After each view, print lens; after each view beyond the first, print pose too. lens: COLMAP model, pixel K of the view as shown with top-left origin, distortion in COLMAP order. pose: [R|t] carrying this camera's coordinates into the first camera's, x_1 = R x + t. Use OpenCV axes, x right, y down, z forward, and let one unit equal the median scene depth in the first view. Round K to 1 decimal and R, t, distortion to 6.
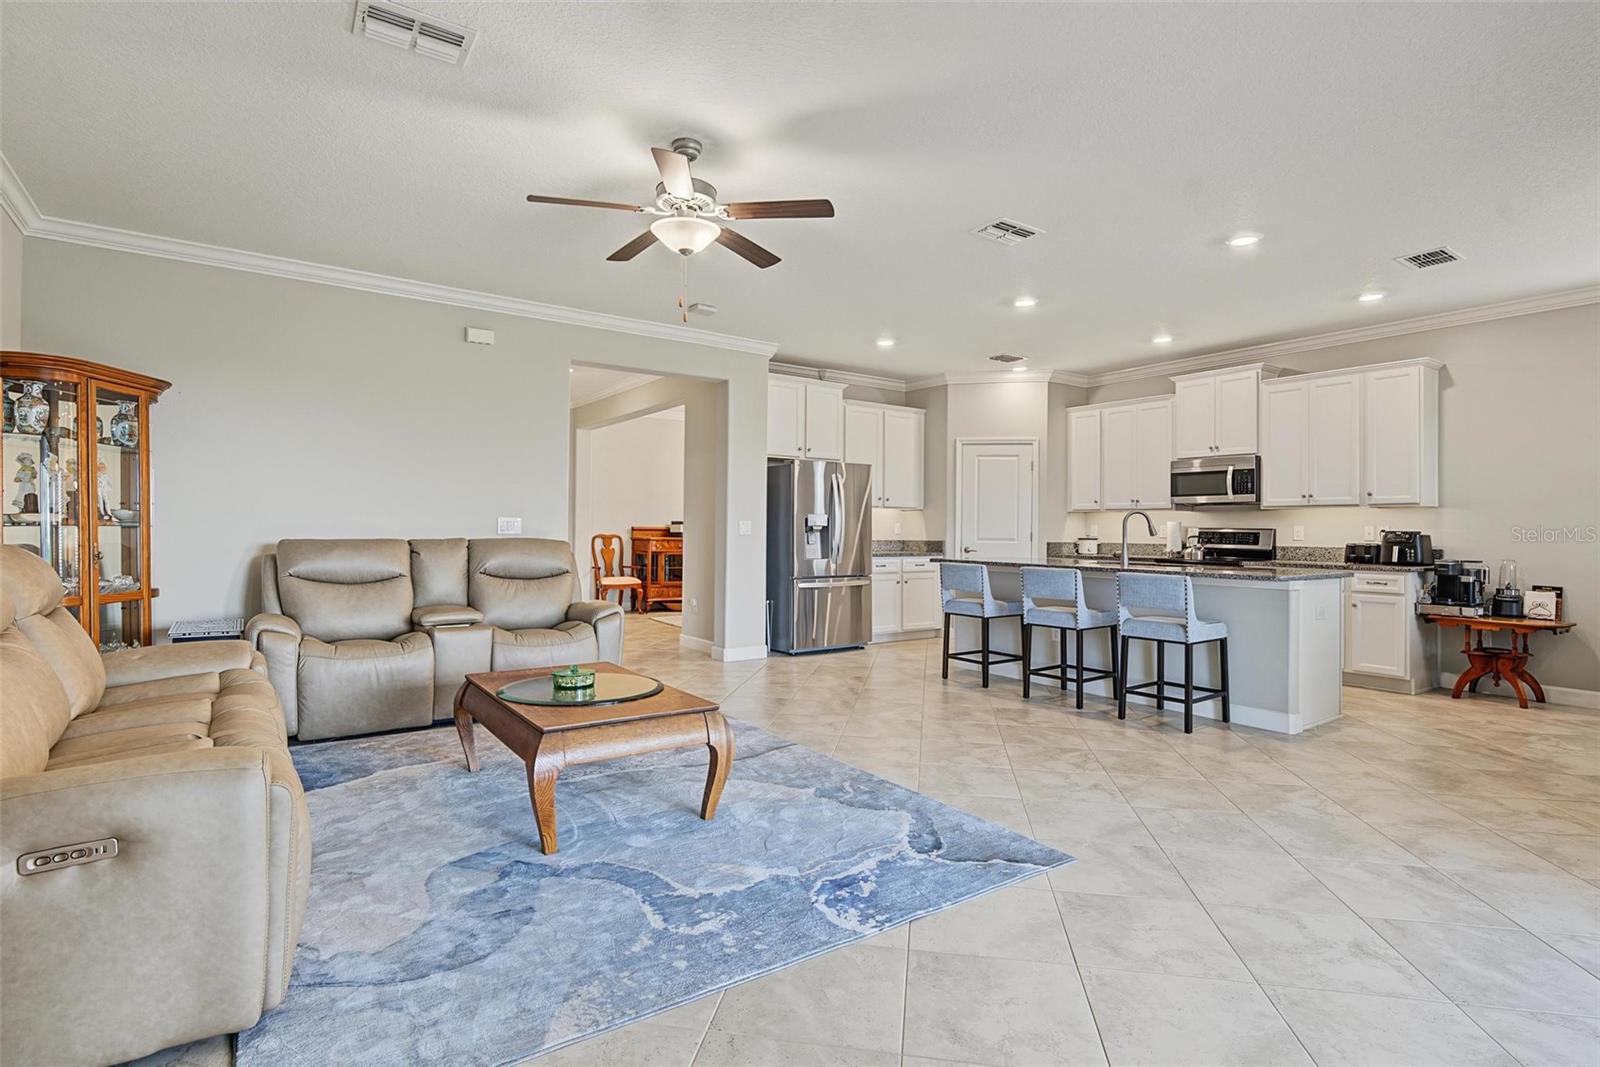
lens RADIAL K [[781.7, 0, 803.3], [0, 781.7, 525.9], [0, 0, 1]] dist [0.004250, -0.001976]
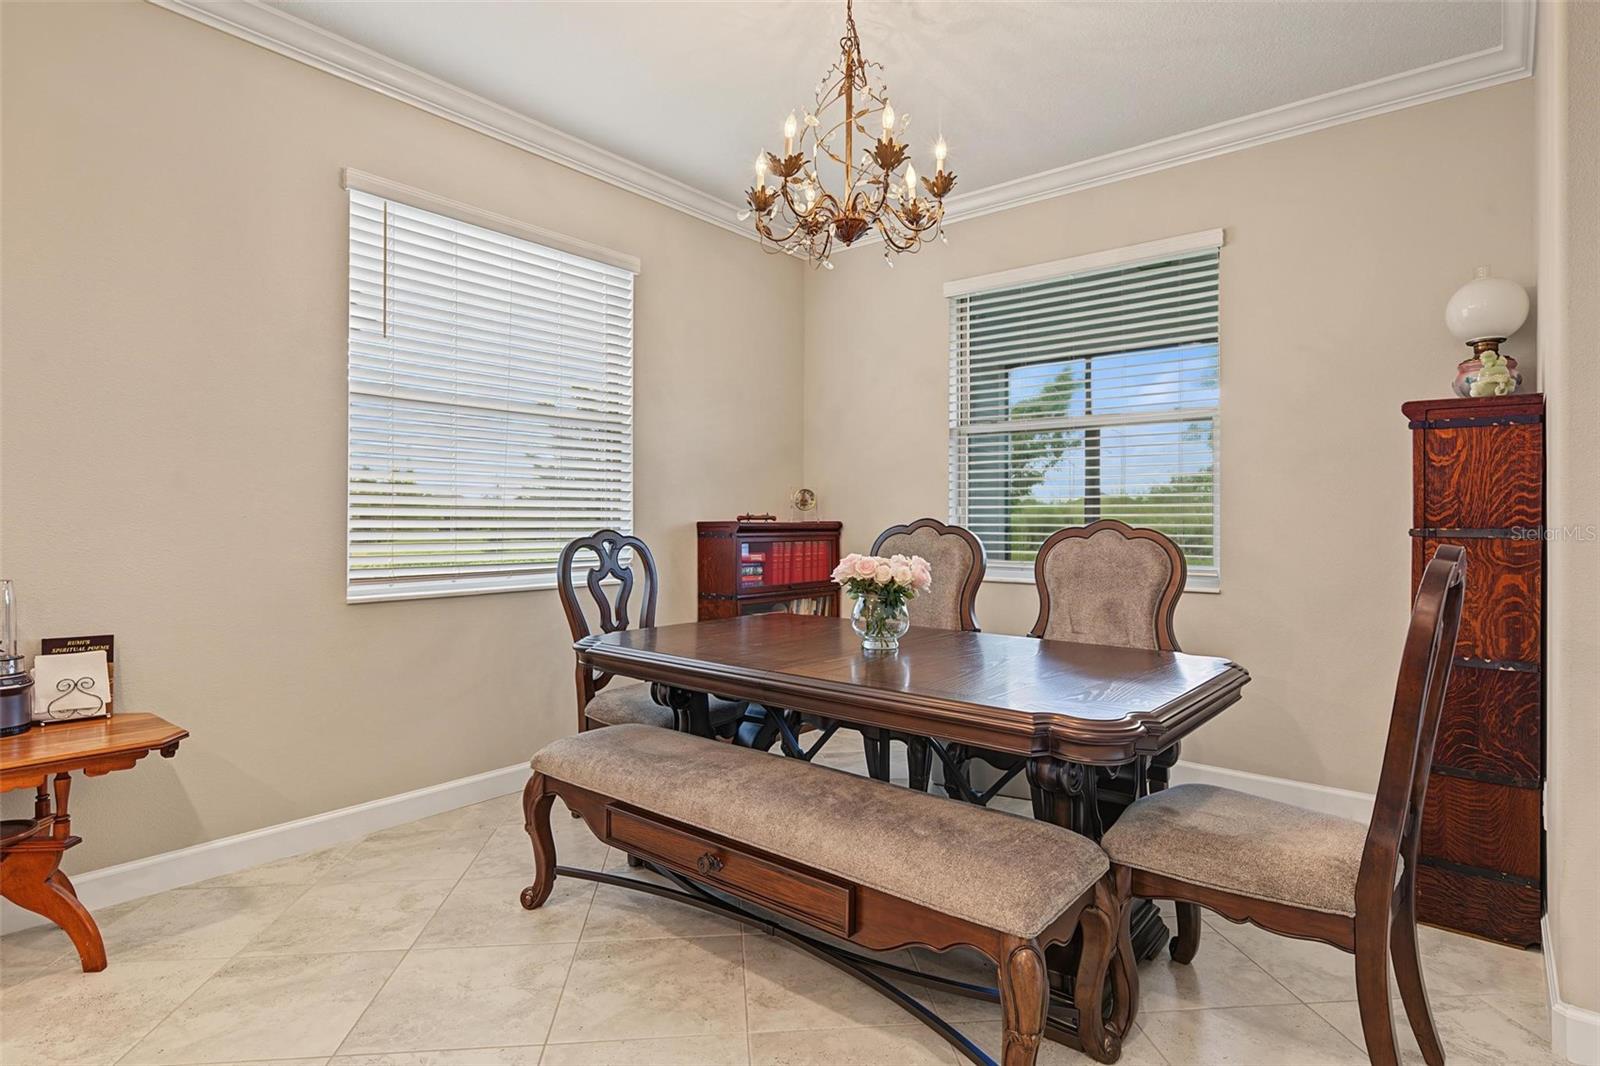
lens RADIAL K [[815.2, 0, 804.2], [0, 815.2, 520.7], [0, 0, 1]] dist [0.000975, -0.000357]
pose [[-0.270057, -0.010700, 0.962785, 0.348715], [-0.010384, 0.999912, 0.008200, 0.006122], [-0.962788, -0.007783, -0.270144, 0.604618]]
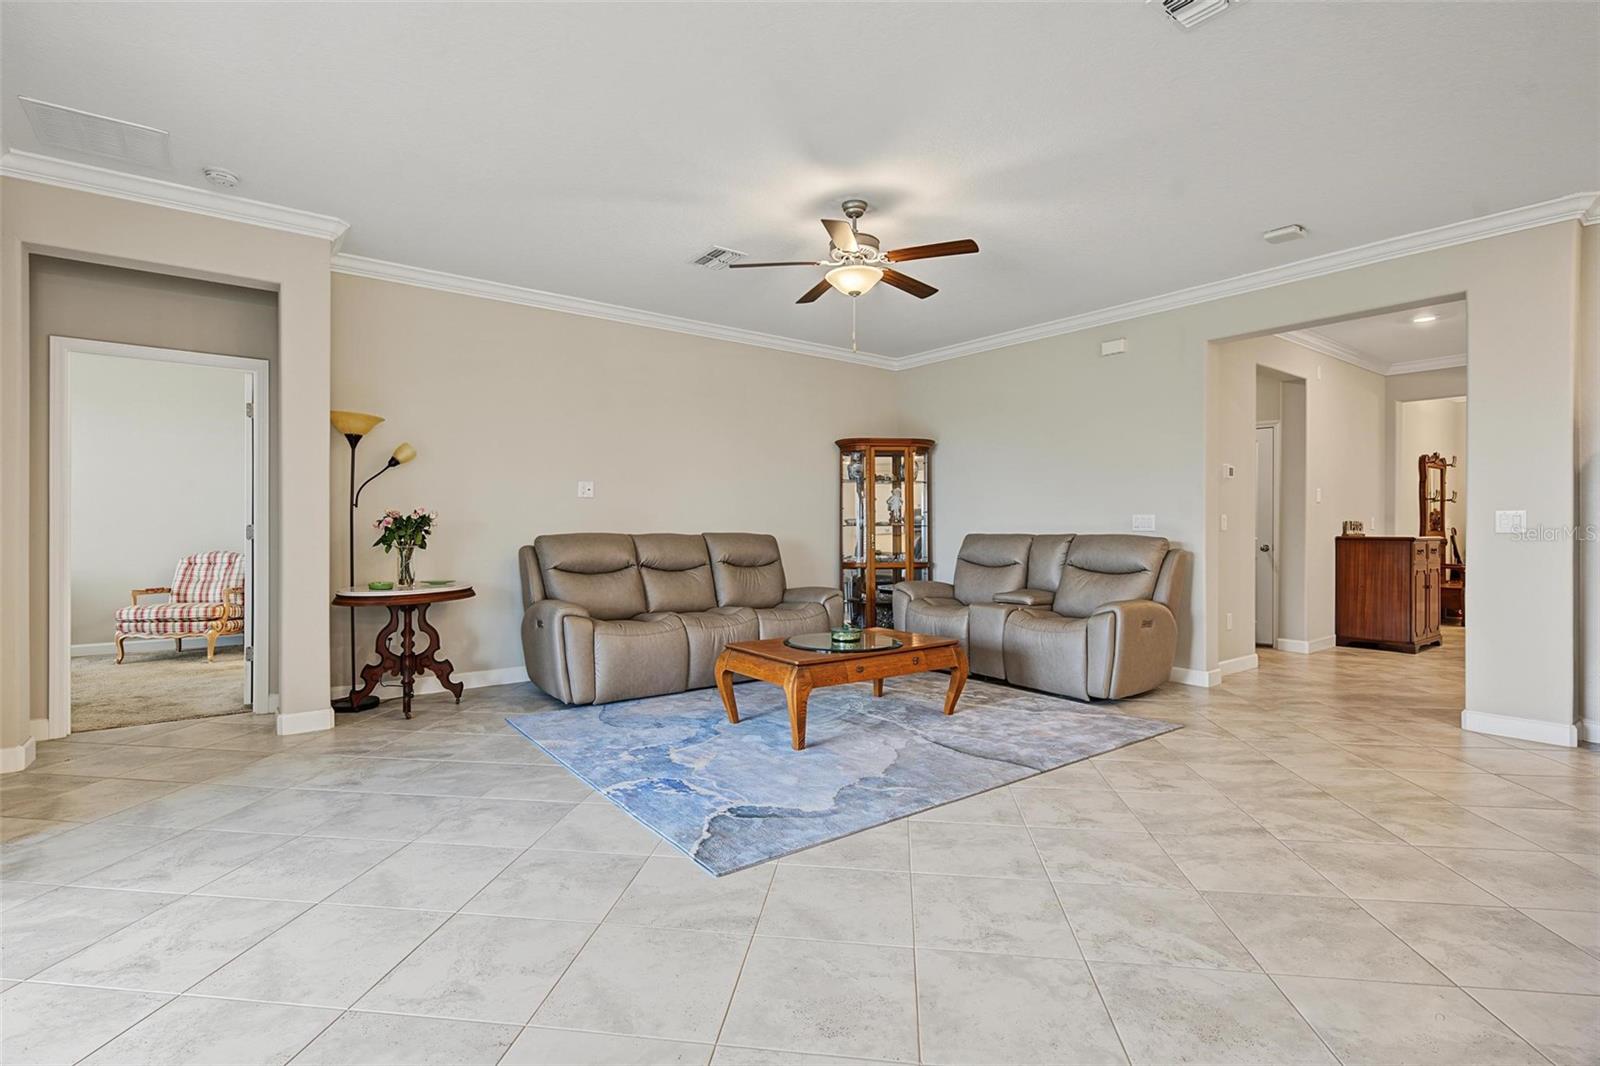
lens RADIAL K [[754.1, 0, 800.2], [0, 754.1, 527.3], [0, 0, 1]] dist [0.005290, 0.000106]
pose [[0.048159, -0.004803, -0.998828, 0.502673], [0.003701, 0.999982, -0.004630, 0.007547], [0.998833, -0.003474, 0.048176, 0.426233]]
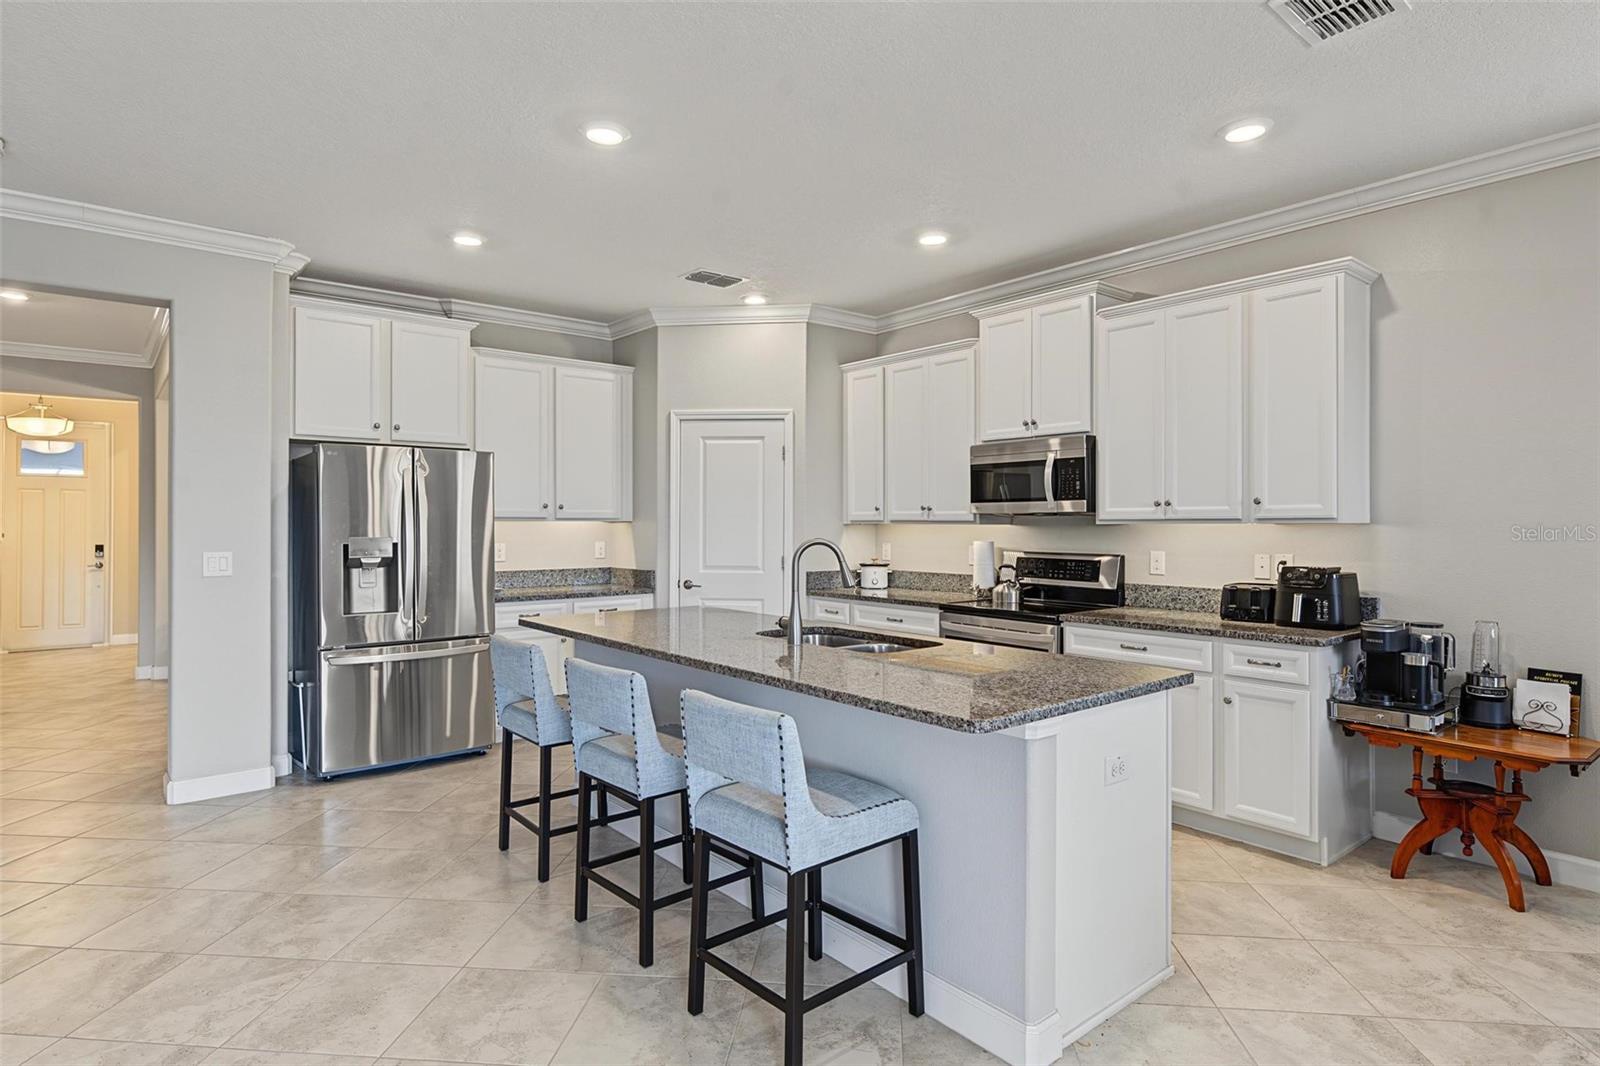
lens RADIAL K [[859.2, 0, 797.2], [0, 859.2, 528.1], [0, 0, 1]] dist [-0.001936, -0.000143]
pose [[0.997260, -0.008918, 0.073440, 0.307406], [0.008266, 0.999924, 0.009168, -0.026531], [-0.073516, -0.008536, 0.997257, 0.358477]]
